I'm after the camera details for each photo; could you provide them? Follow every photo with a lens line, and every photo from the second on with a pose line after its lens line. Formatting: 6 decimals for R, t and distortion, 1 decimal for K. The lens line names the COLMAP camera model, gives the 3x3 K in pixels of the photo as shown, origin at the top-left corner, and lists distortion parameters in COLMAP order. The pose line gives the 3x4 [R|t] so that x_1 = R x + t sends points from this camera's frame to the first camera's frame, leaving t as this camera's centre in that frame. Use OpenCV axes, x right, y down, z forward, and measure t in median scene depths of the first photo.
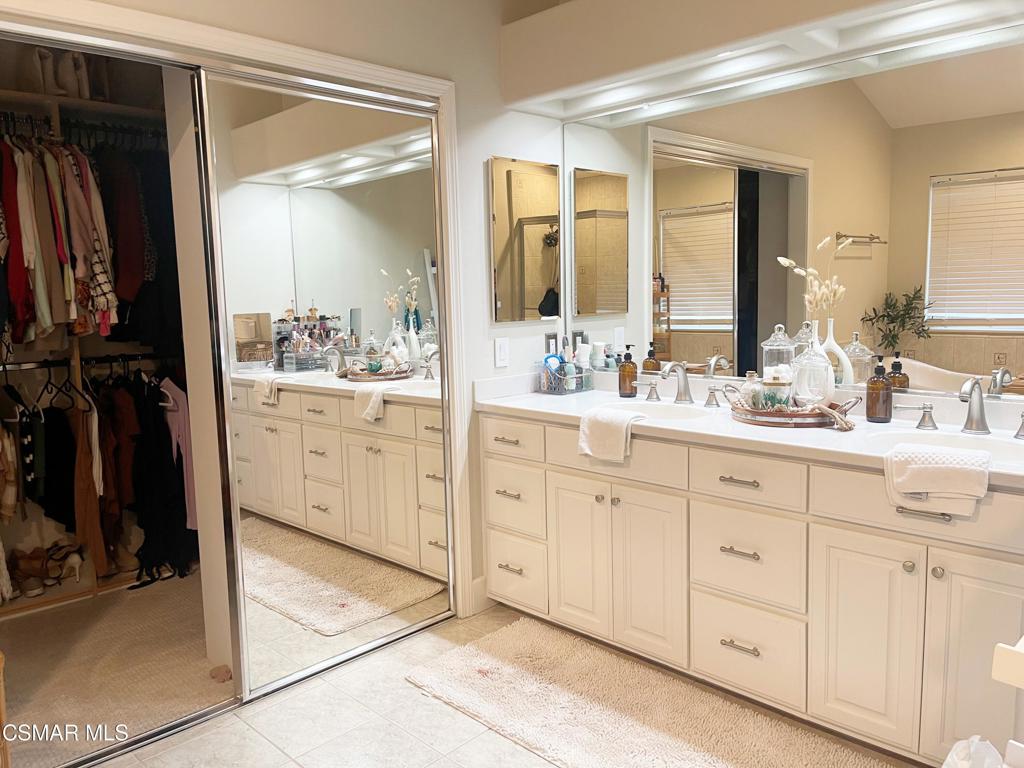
lens RADIAL K [[773.7, 0, 512.2], [0, 773.7, 384.0], [0, 0, 1]] dist [0.063627, -0.074683]
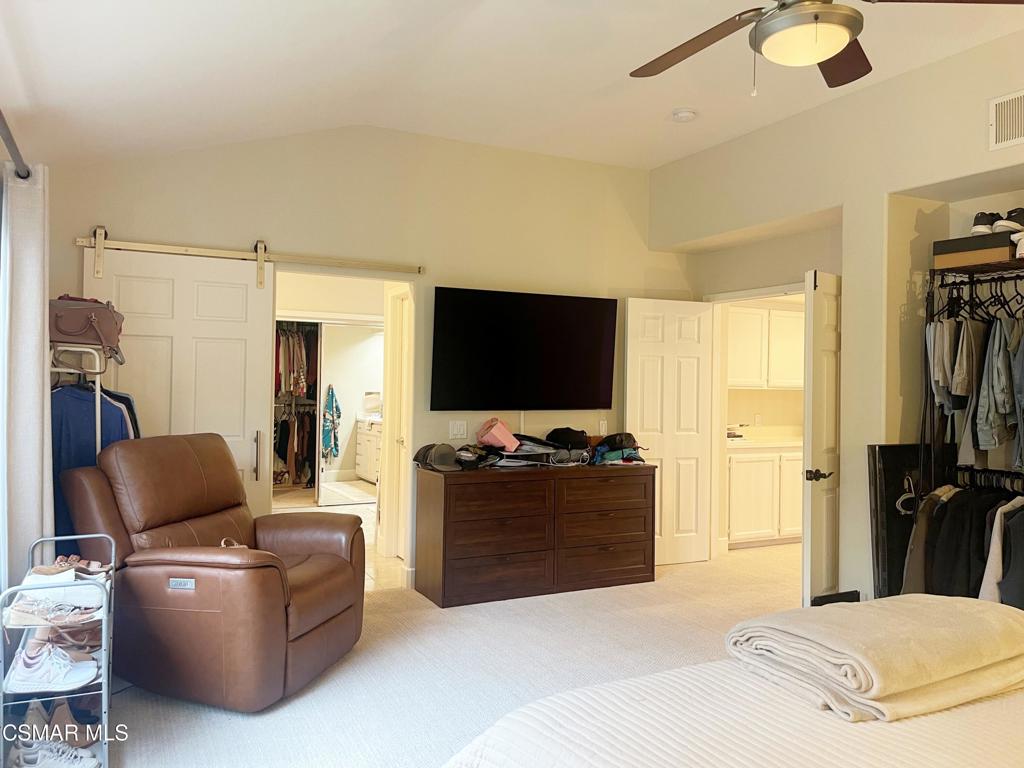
lens RADIAL K [[773.7, 0, 511.2], [0, 773.7, 383.0], [0, 0, 1]] dist [0.063627, -0.074683]
pose [[0.947126, 0.035006, -0.318946, 1.126847], [-0.073221, 0.991382, -0.108625, 0.144588], [0.312395, 0.126236, 0.941528, -1.473208]]
